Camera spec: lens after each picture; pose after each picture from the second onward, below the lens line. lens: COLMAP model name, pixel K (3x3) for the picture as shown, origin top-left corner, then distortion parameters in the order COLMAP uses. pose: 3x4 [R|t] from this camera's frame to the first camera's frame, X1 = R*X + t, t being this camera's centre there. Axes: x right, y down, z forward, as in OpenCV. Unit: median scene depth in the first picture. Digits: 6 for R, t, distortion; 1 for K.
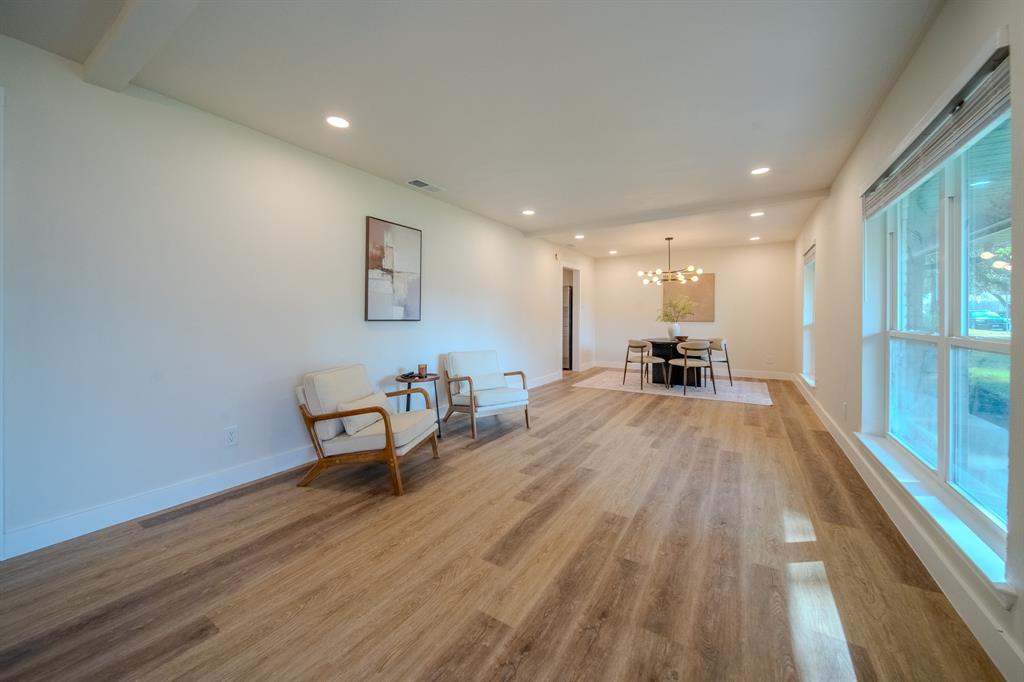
lens RADIAL K [[387.3, 0, 512.8], [0, 387.3, 312.0], [0, 0, 1]] dist [-0.000467, -0.000255]
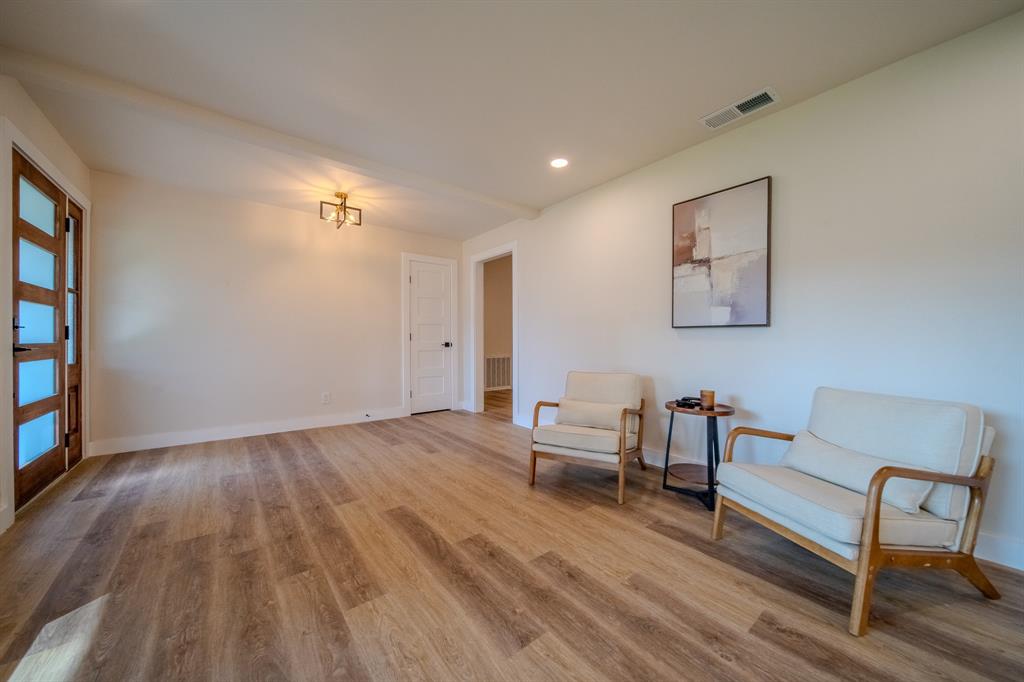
lens RADIAL K [[358.6, 0, 505.2], [0, 358.6, 338.7], [0, 0, 1]] dist [-0.000337, -0.000093]
pose [[-0.352653, -0.002285, -0.935751, 0.625295], [0.010628, 0.999923, -0.006447, 0.060404], [0.935694, -0.012219, -0.352601, 1.182143]]
